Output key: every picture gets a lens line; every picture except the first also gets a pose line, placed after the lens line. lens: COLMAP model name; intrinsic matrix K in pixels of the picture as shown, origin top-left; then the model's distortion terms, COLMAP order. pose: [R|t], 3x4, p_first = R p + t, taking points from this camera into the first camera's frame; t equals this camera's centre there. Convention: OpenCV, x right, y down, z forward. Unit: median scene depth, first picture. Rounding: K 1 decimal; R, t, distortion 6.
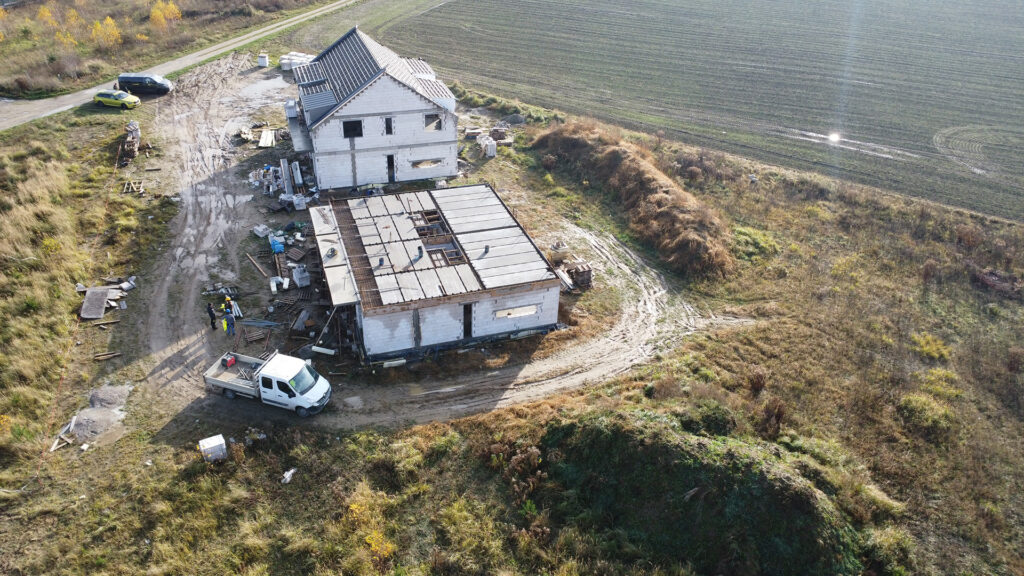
lens RADIAL K [[743.3, 0, 509.0], [0, 743.3, 285.0], [0, 0, 1]] dist [-0.025652, -0.013881]
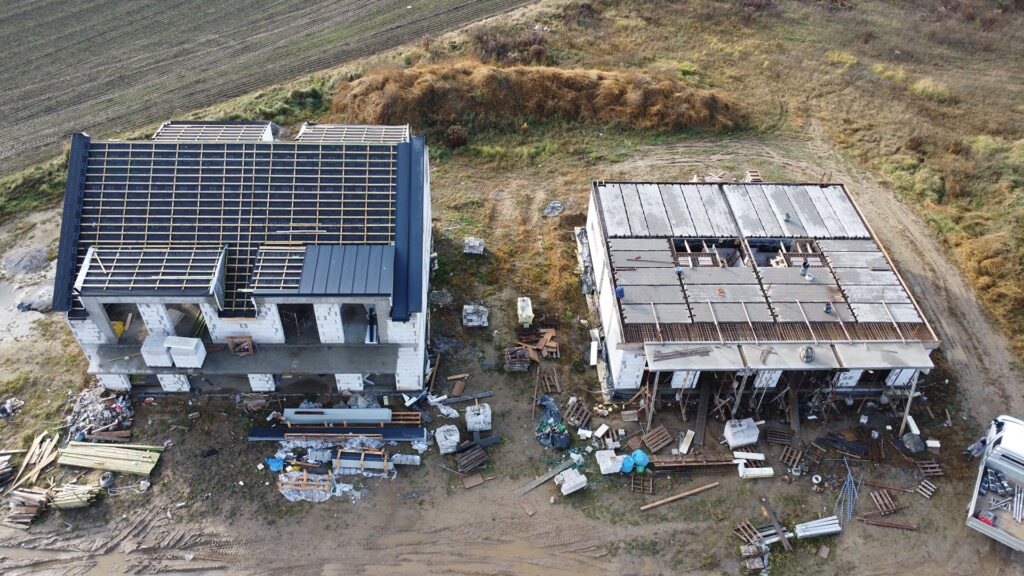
lens RADIAL K [[743.3, 0, 510.7], [0, 743.3, 282.7], [0, 0, 1]] dist [-0.025652, -0.013881]
pose [[0.285070, -0.679276, 0.676254, -0.566460], [0.486389, 0.710458, 0.508600, -0.442218], [-0.825930, 0.183936, 0.532923, 0.646093]]
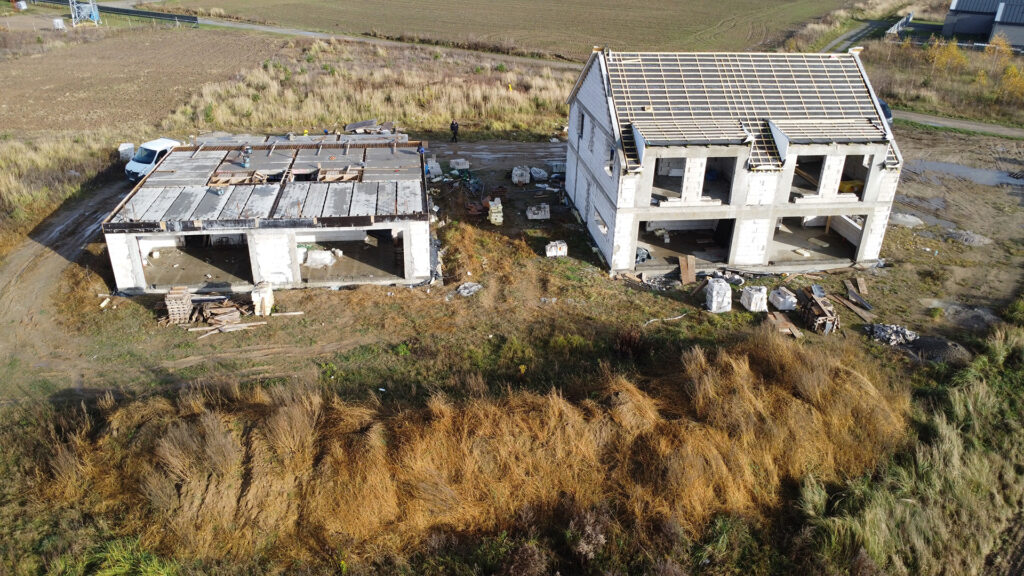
lens RADIAL K [[743.3, 0, 510.0], [0, 743.3, 283.1], [0, 0, 1]] dist [-0.025652, -0.013881]
pose [[-0.197502, 0.408723, -0.891032, 0.488774], [-0.546463, 0.708709, 0.446217, -0.376746], [0.813862, 0.575045, 0.083380, 0.962155]]
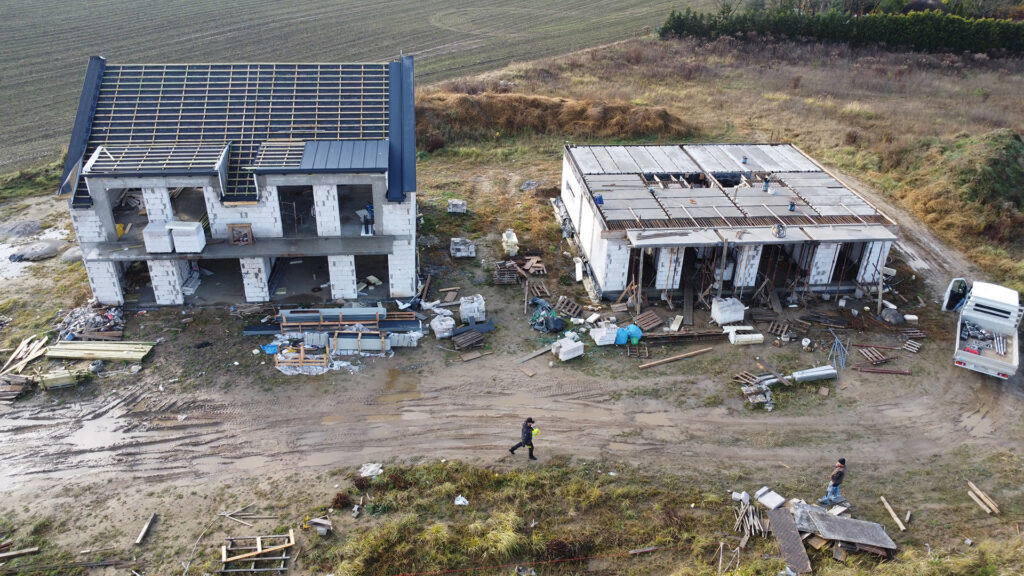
lens RADIAL K [[743.3, 0, 510.4], [0, 743.3, 283.4], [0, 0, 1]] dist [-0.025652, -0.013881]
pose [[0.218361, -0.504740, 0.835198, -0.718882], [0.503769, 0.791299, 0.346501, -0.300800], [-0.835784, 0.345085, 0.427061, 0.706115]]
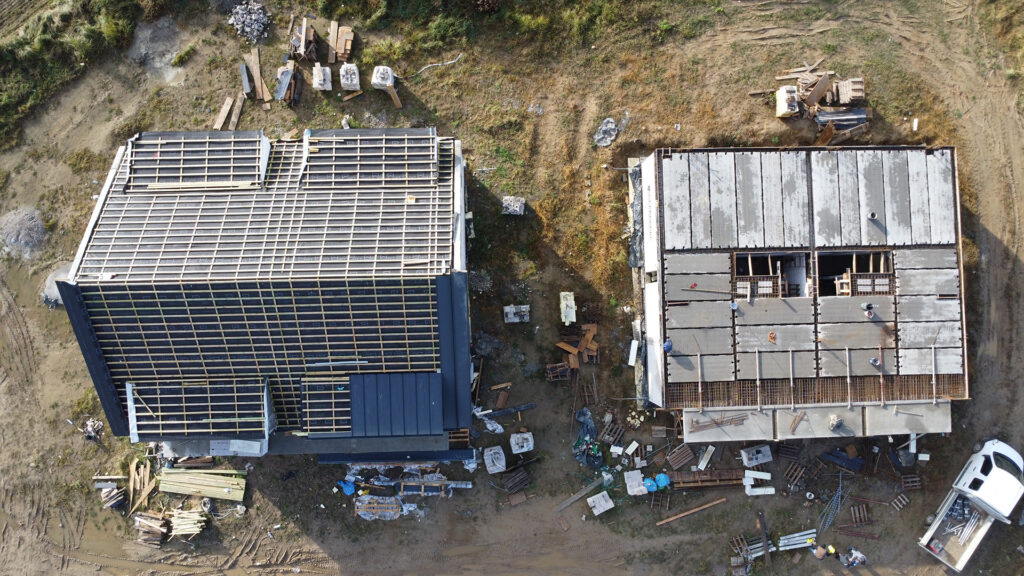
lens RADIAL K [[743.3, 0, 511.4], [0, 743.3, 283.3], [0, 0, 1]] dist [-0.025652, -0.013881]
pose [[0.300967, -0.953479, 0.017201, -0.164896], [0.483141, 0.168006, 0.859272, -0.647581], [-0.822188, -0.250302, 0.511229, 0.705503]]
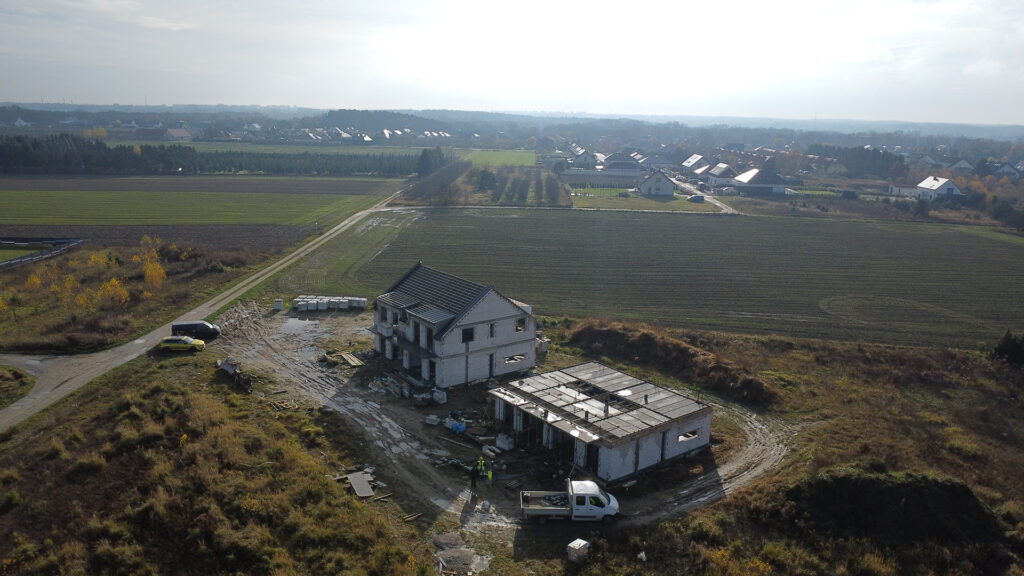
lens RADIAL K [[743.3, 0, 509.7], [0, 743.3, 284.8], [0, 0, 1]] dist [-0.025652, -0.013881]
pose [[0.948736, -0.084401, 0.304592, -0.509859], [0.177482, 0.939670, -0.292439, 0.085046], [-0.261534, 0.331507, 0.906478, -0.168563]]
